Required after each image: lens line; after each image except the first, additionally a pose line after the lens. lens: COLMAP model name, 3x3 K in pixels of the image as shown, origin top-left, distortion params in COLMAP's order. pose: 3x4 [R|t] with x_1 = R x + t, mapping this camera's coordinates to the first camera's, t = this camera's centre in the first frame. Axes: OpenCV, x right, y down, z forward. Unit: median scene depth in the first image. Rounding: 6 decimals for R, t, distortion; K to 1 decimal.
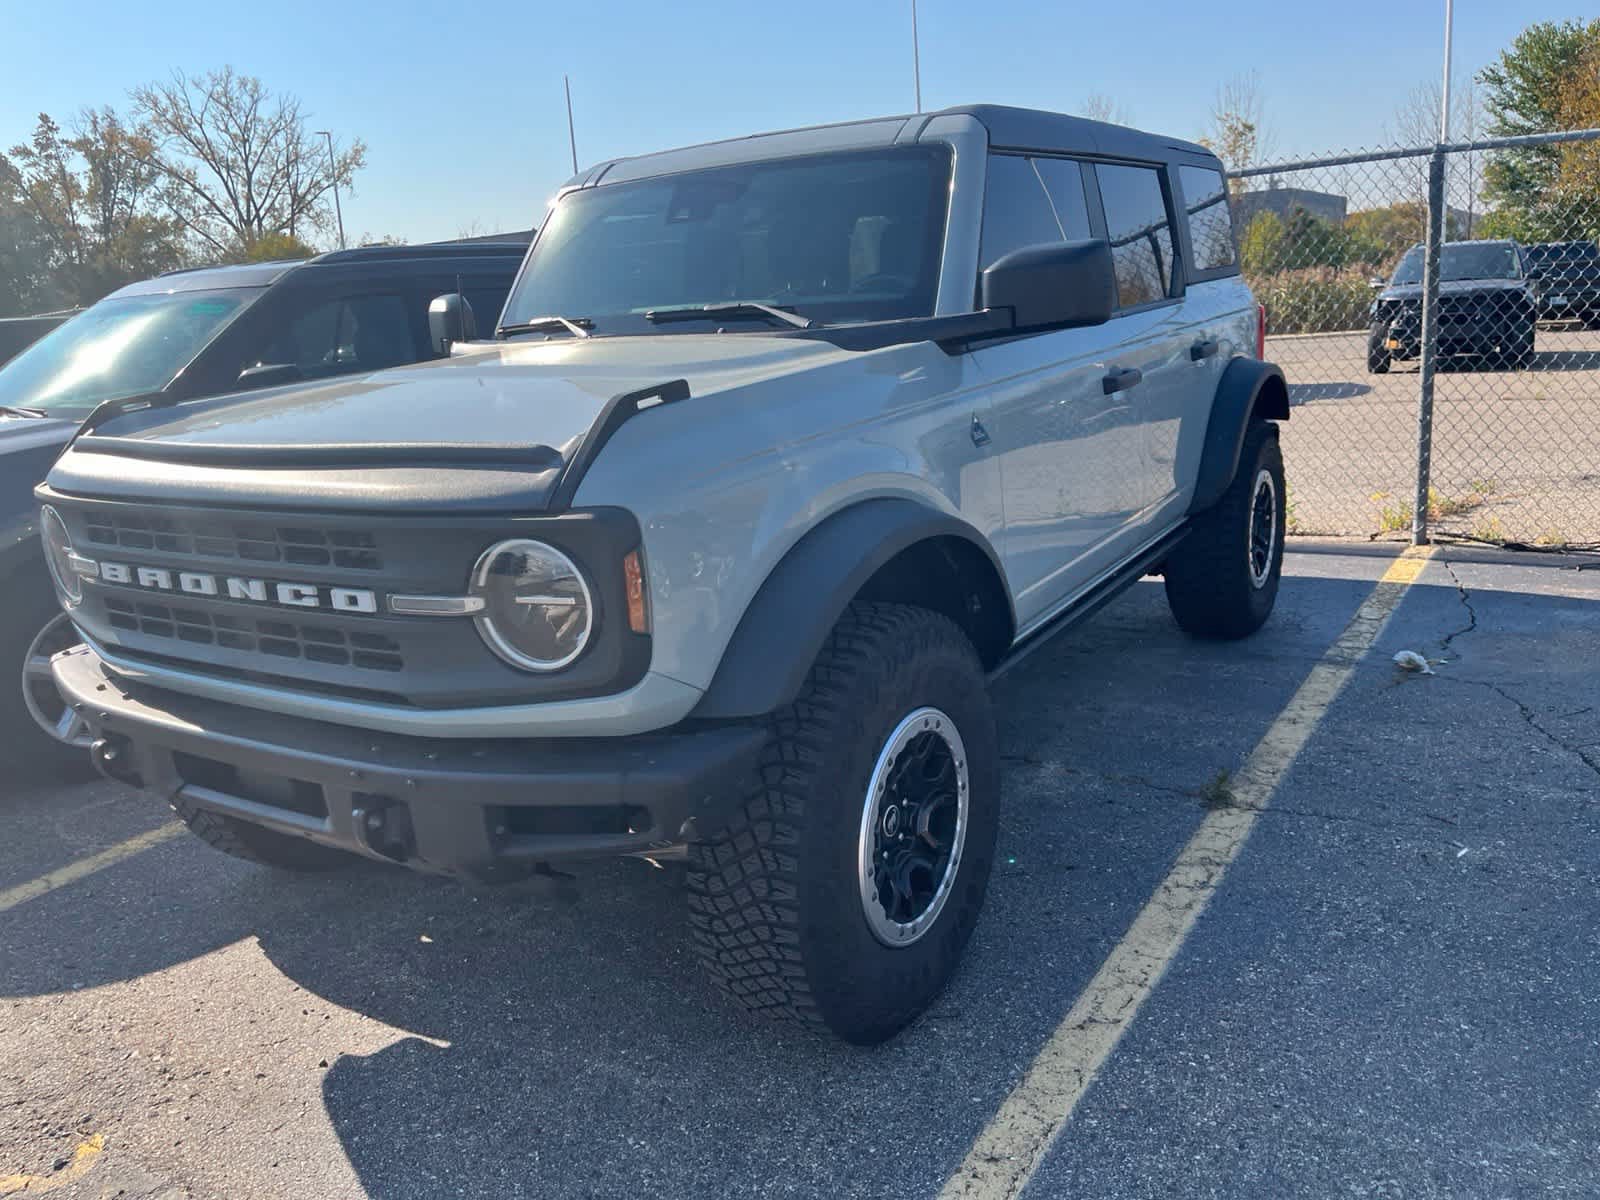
lens RADIAL K [[1220.3, 0, 803.4], [0, 1220.3, 621.5], [0, 0, 1]] dist [0.073473, -0.123969]
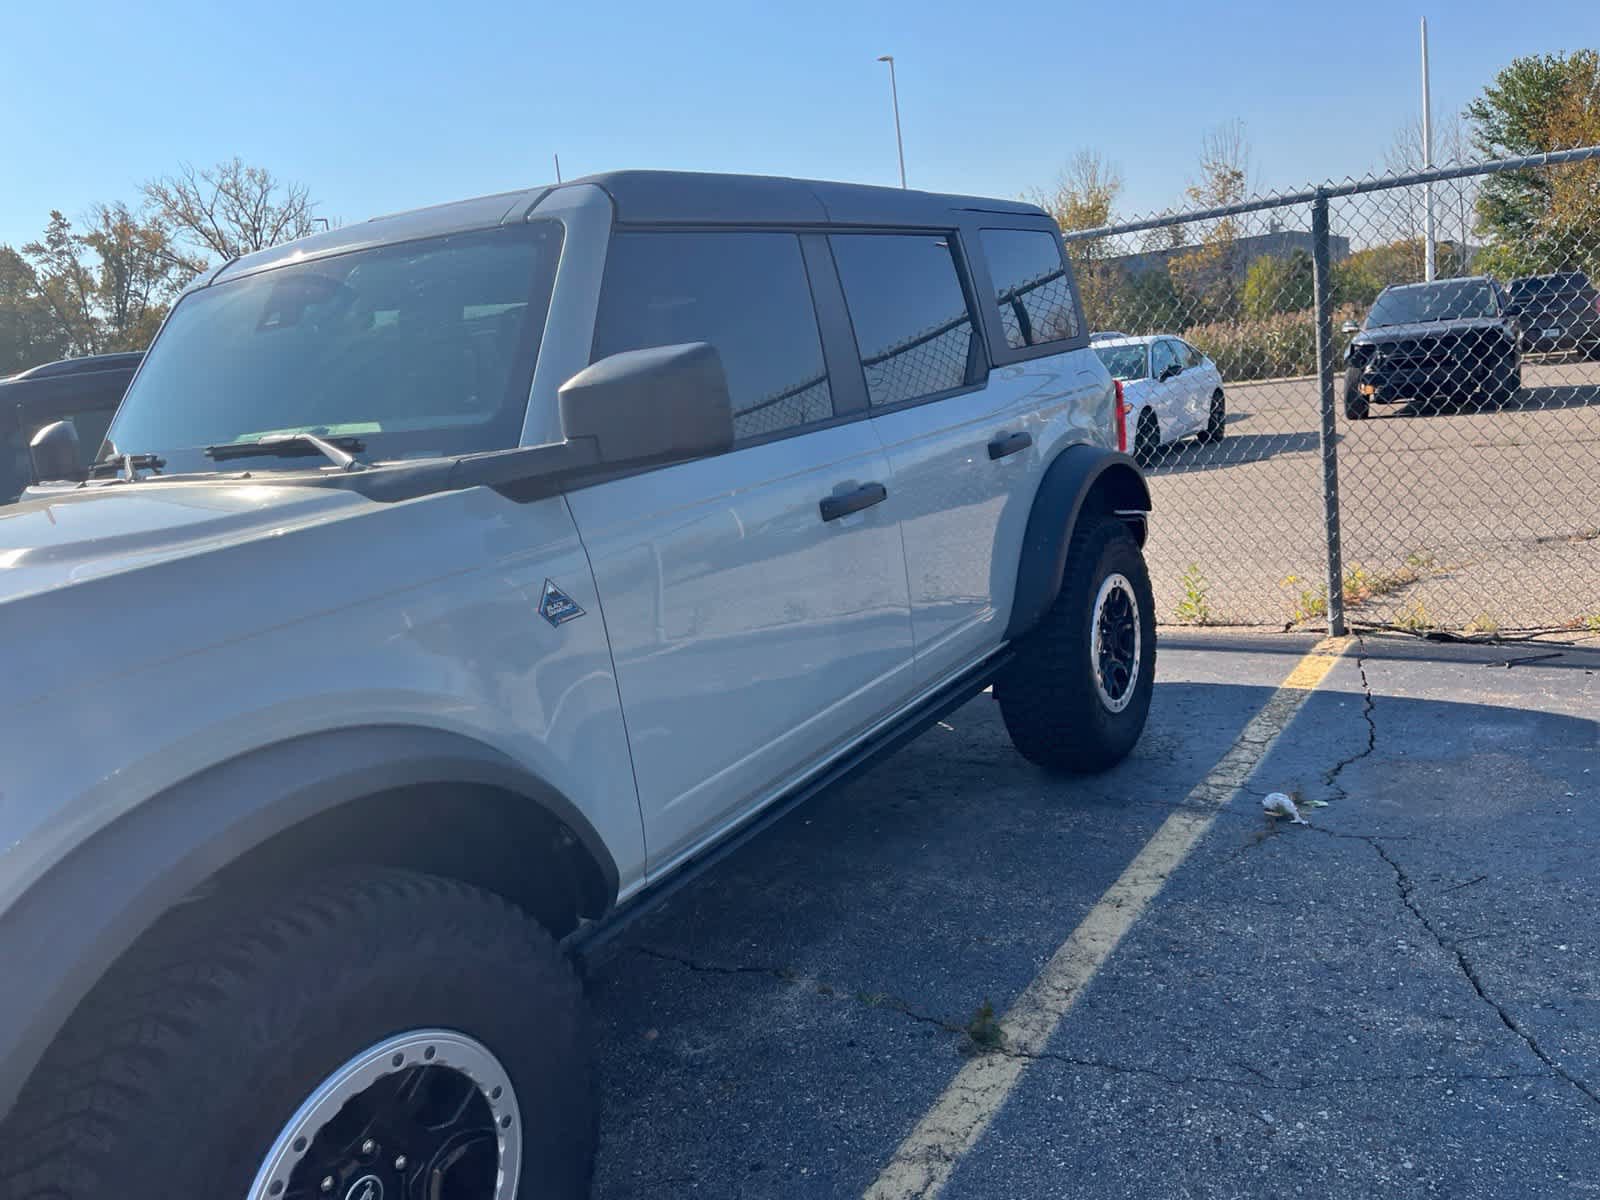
lens RADIAL K [[1222.3, 0, 830.3], [0, 1222.3, 607.4], [0, 0, 1]] dist [0.059009, -0.101660]
pose [[0.999101, -0.042253, -0.003391, 0.233414], [0.041995, 0.997525, -0.056394, -0.078356], [0.005765, 0.056201, 0.998403, 0.197468]]
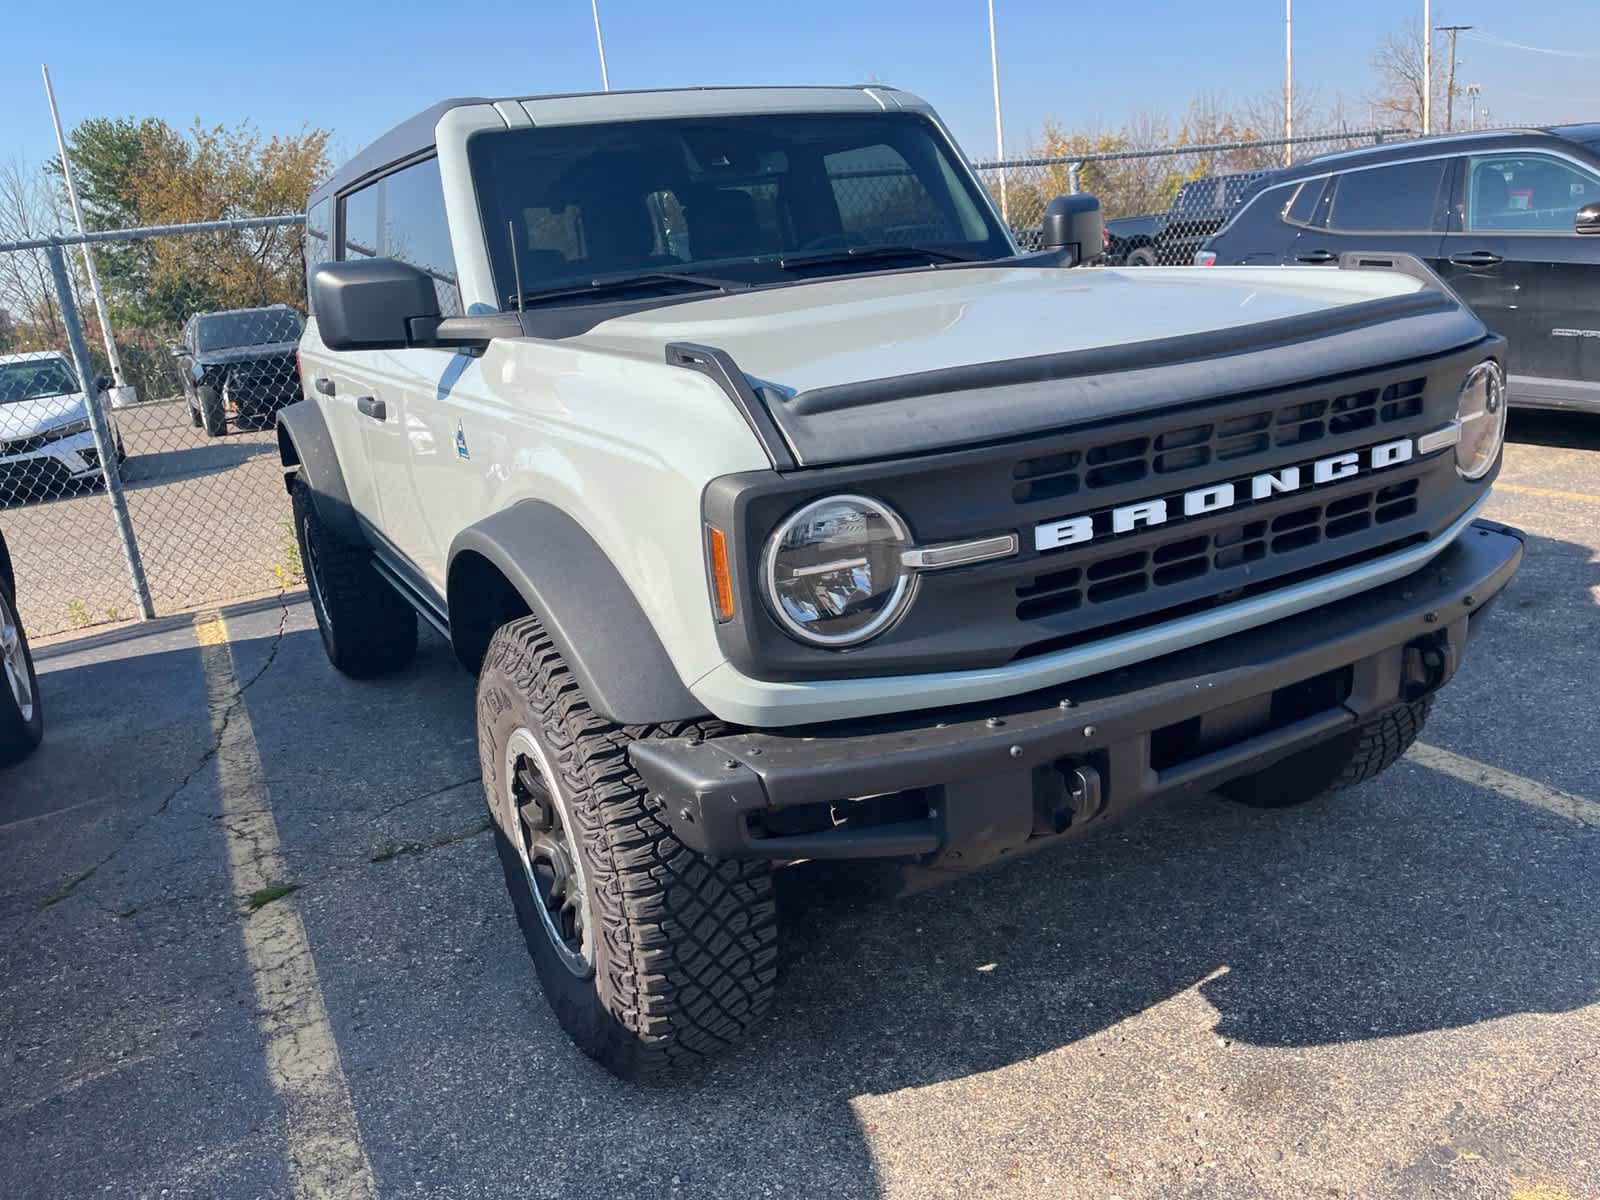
lens RADIAL K [[1201.3, 0, 799.8], [0, 1201.3, 581.6], [0, 0, 1]] dist [0.070012, -0.099968]
pose [[0.489619, -0.208239, 0.846705, -0.808224], [0.289552, 0.954788, 0.067383, -0.068785], [-0.822456, 0.212173, 0.527778, 0.486216]]
